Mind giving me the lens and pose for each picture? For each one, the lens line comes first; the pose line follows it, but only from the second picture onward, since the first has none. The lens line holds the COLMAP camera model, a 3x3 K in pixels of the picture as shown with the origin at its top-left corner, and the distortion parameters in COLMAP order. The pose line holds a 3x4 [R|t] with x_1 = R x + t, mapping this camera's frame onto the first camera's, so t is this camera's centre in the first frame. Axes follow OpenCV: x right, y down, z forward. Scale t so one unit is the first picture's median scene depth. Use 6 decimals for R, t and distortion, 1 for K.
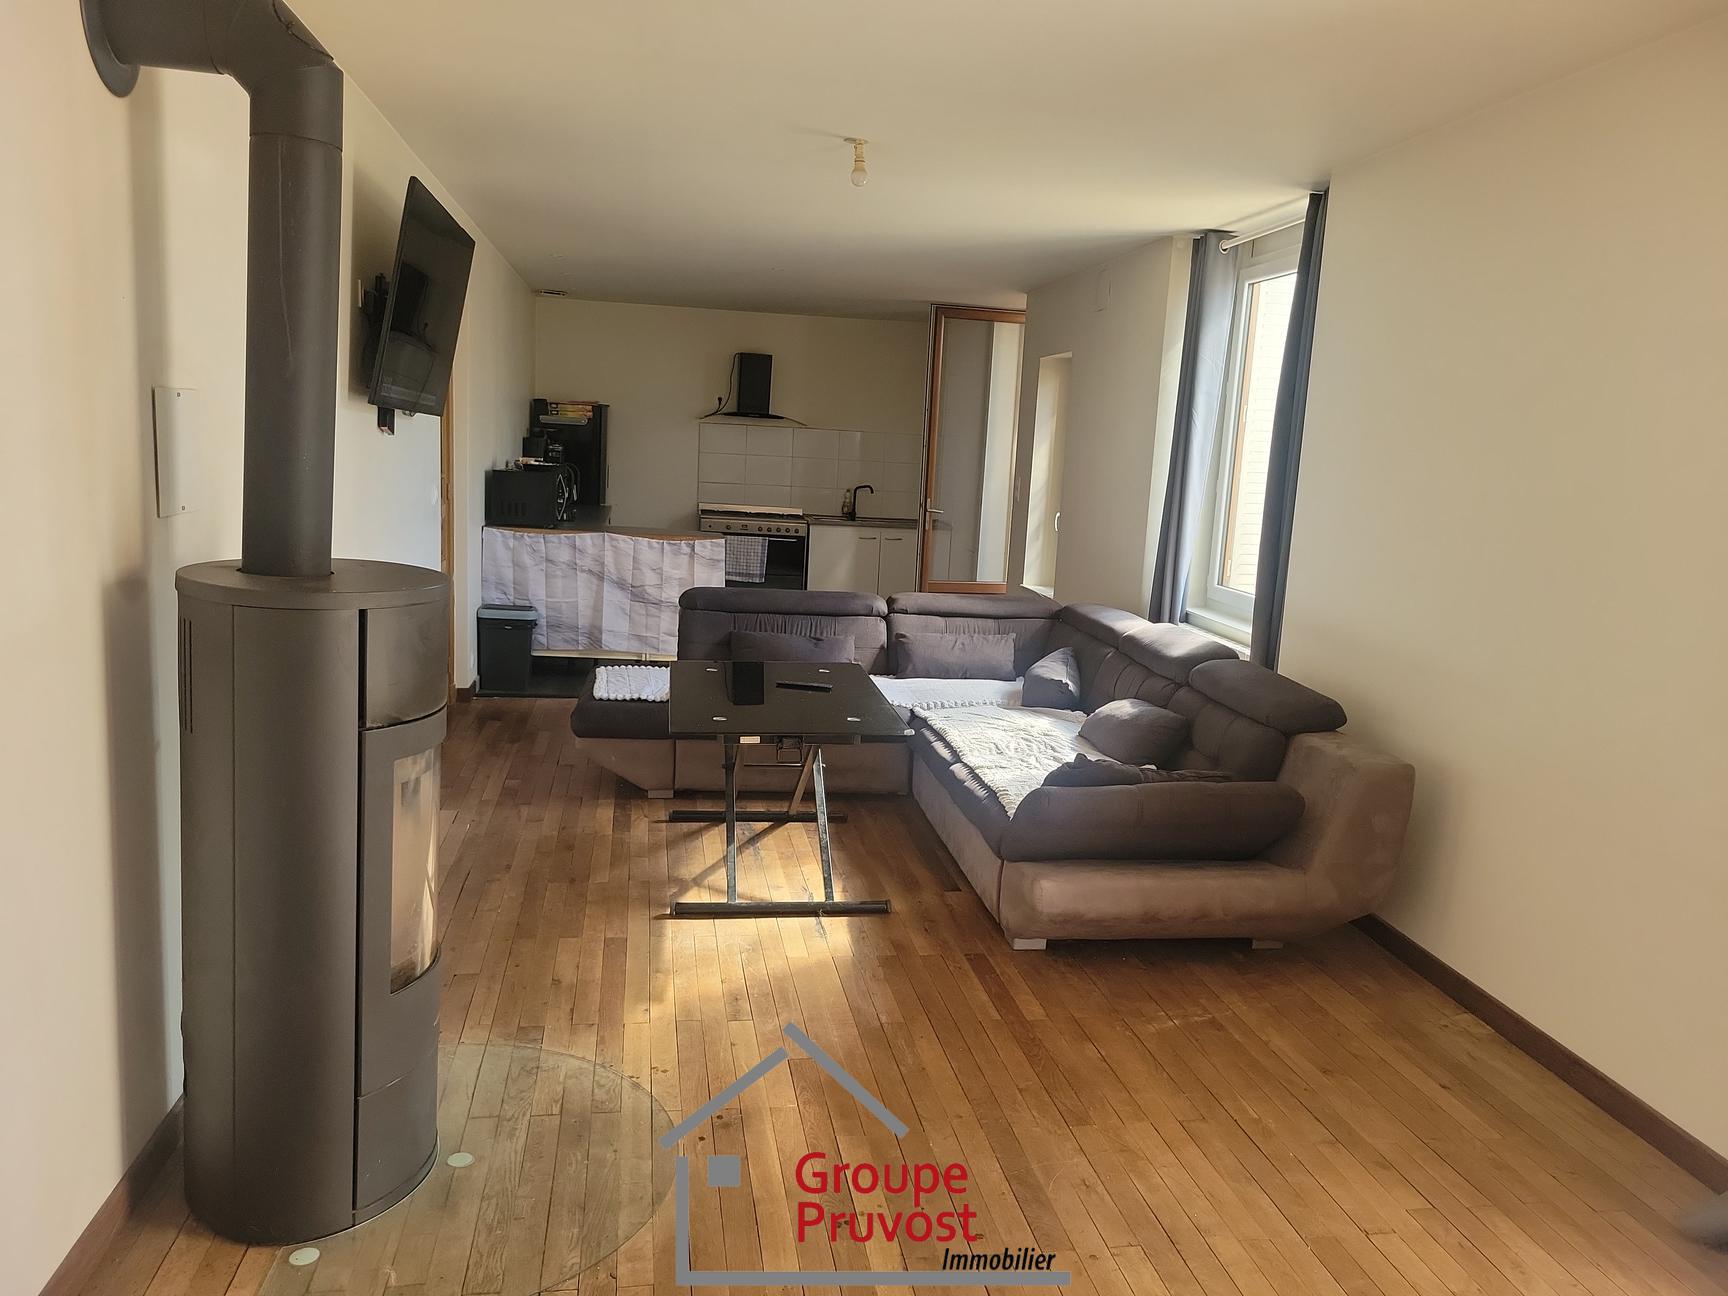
lens RADIAL K [[1289.7, 0, 864.0], [0, 1289.7, 648.2], [0, 0, 1]] dist [0.043156, 0.001259]
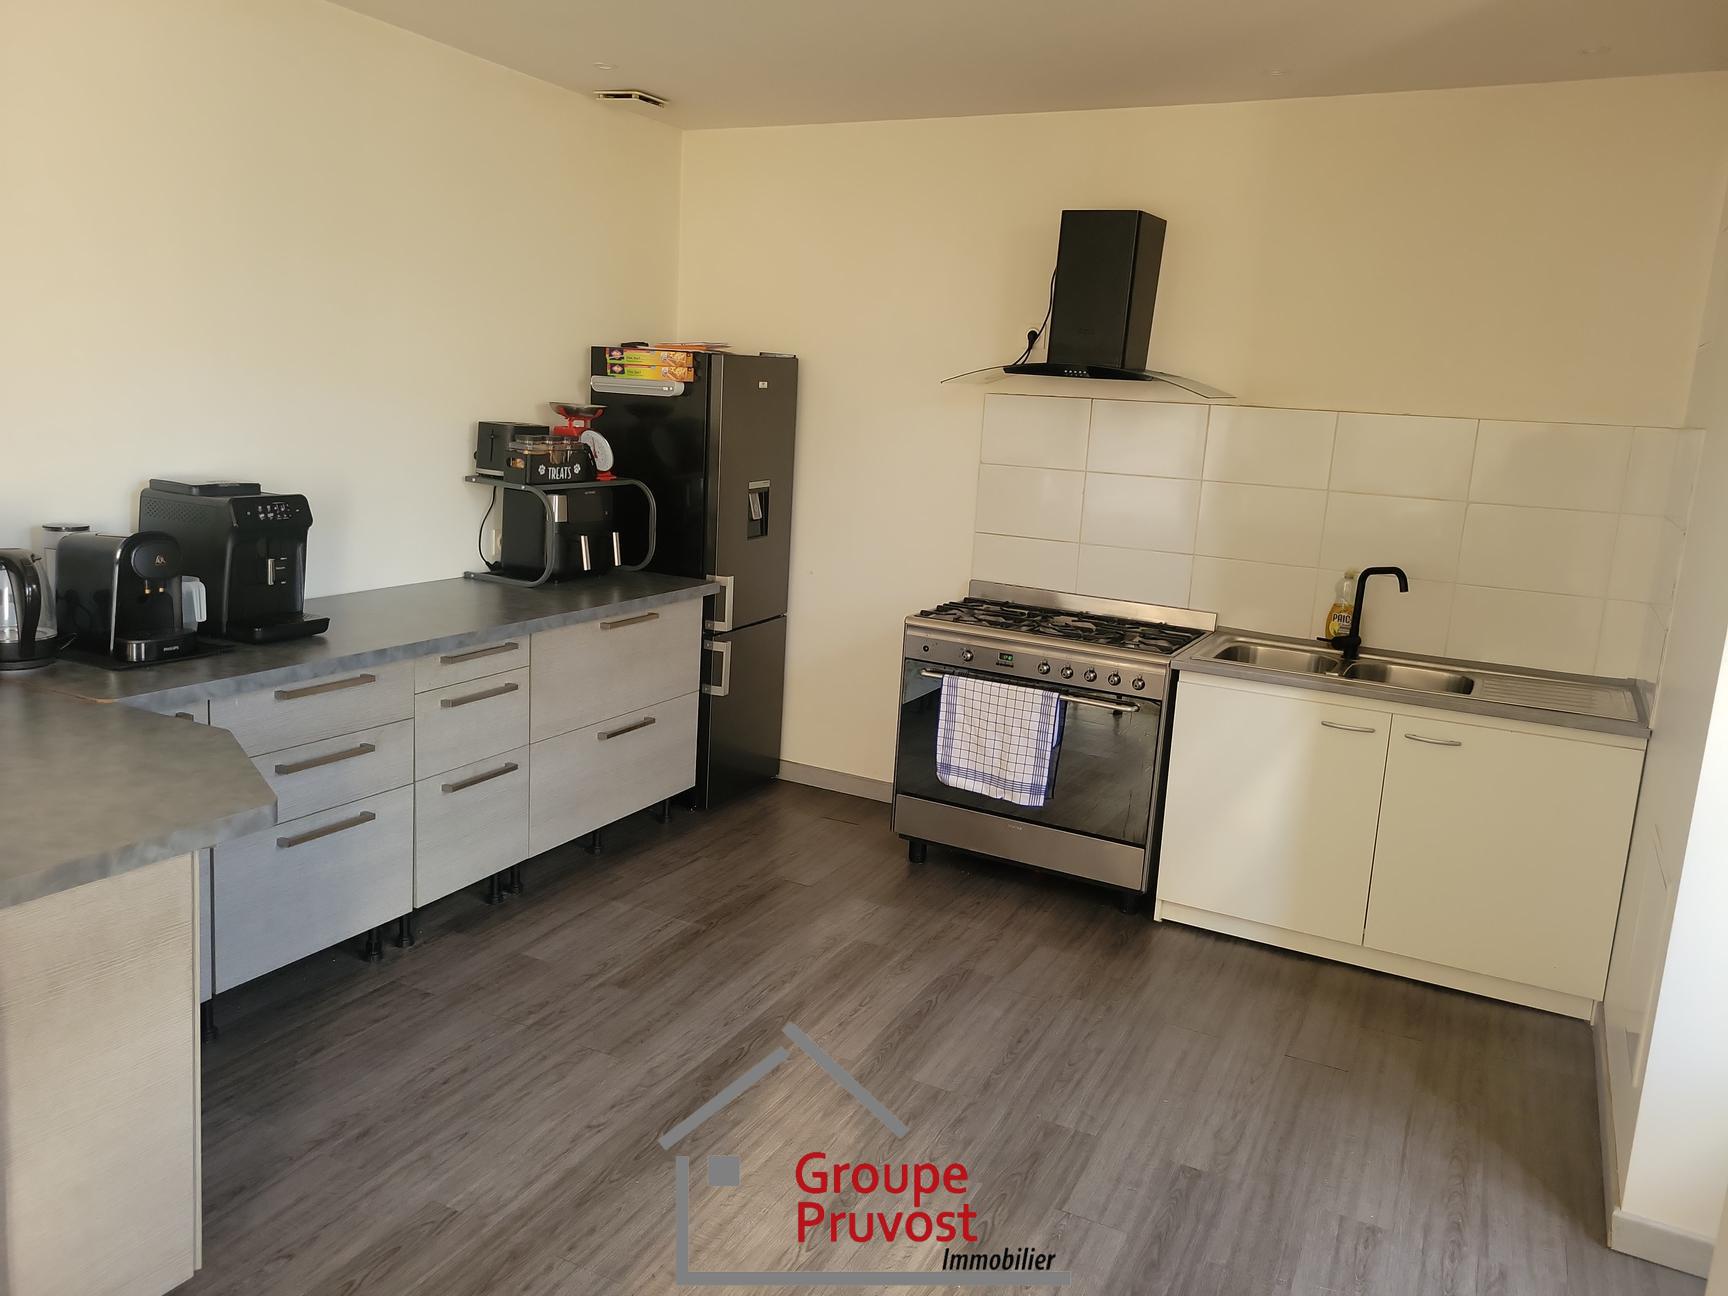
lens RADIAL K [[1289.7, 0, 859.8], [0, 1289.7, 635.9], [0, 0, 1]] dist [0.043156, 0.001259]
pose [[0.796437, 0.101309, -0.596175, 0.101494], [-0.107536, 0.993881, 0.025233, -0.104760], [0.595083, 0.044014, 0.802458, 0.657177]]
